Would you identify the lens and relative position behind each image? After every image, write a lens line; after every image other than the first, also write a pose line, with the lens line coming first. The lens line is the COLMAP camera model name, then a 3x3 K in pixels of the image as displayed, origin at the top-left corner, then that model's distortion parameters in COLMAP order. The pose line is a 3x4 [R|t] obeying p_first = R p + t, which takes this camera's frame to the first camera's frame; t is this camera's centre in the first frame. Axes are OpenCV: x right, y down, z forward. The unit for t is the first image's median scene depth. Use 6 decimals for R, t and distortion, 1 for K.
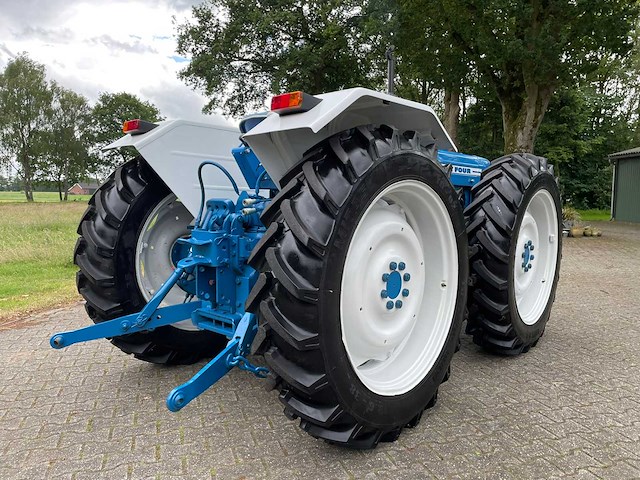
lens RADIAL K [[485.7, 0, 325.2], [0, 485.7, 235.7], [0, 0, 1]] dist [0.087425, -0.117848]
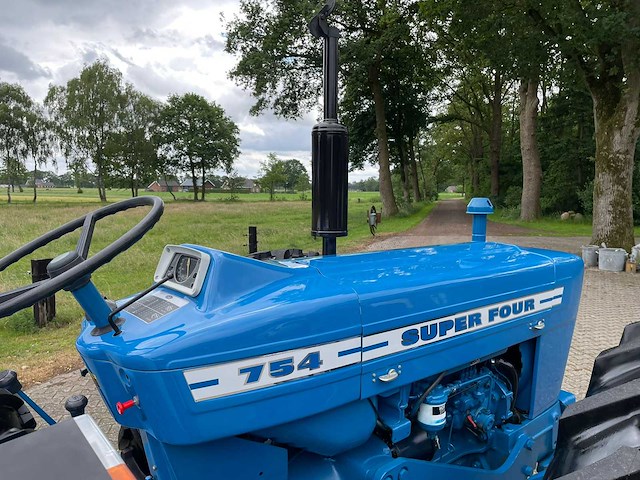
lens RADIAL K [[485.7, 0, 316.7], [0, 485.7, 242.2], [0, 0, 1]] dist [0.087425, -0.117848]
pose [[0.988167, 0.013557, -0.152783, 0.193744], [-0.010167, 0.999685, 0.022948, -0.199865], [0.153046, -0.021123, 0.987993, 0.610604]]
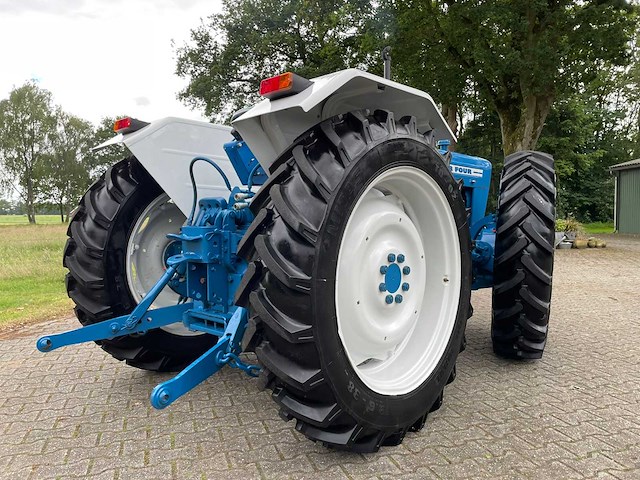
lens RADIAL K [[485.7, 0, 314.0], [0, 485.7, 236.4], [0, 0, 1]] dist [0.087425, -0.117848]
pose [[0.999649, -0.015225, -0.021685, 0.004930], [0.014410, 0.999203, -0.037222, 0.029518], [0.022234, 0.036896, 0.999072, 0.026208]]
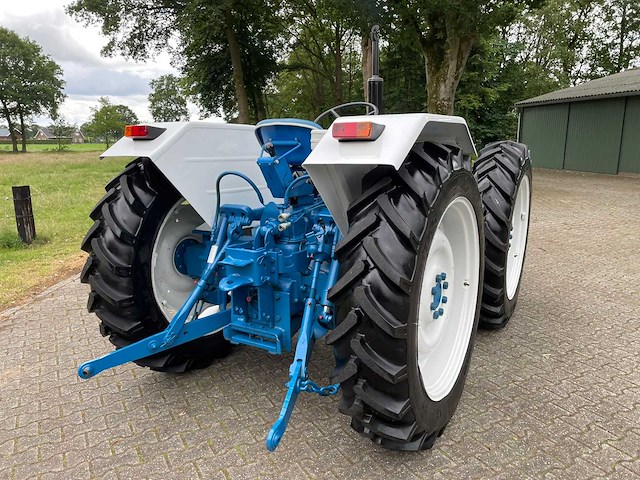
lens RADIAL K [[485.7, 0, 326.4], [0, 485.7, 242.5], [0, 0, 1]] dist [0.087425, -0.117848]
pose [[0.983111, -0.054956, 0.174566, -0.152118], [0.032735, 0.991271, 0.127709, -0.086108], [-0.180061, -0.119837, 0.976328, 0.014618]]
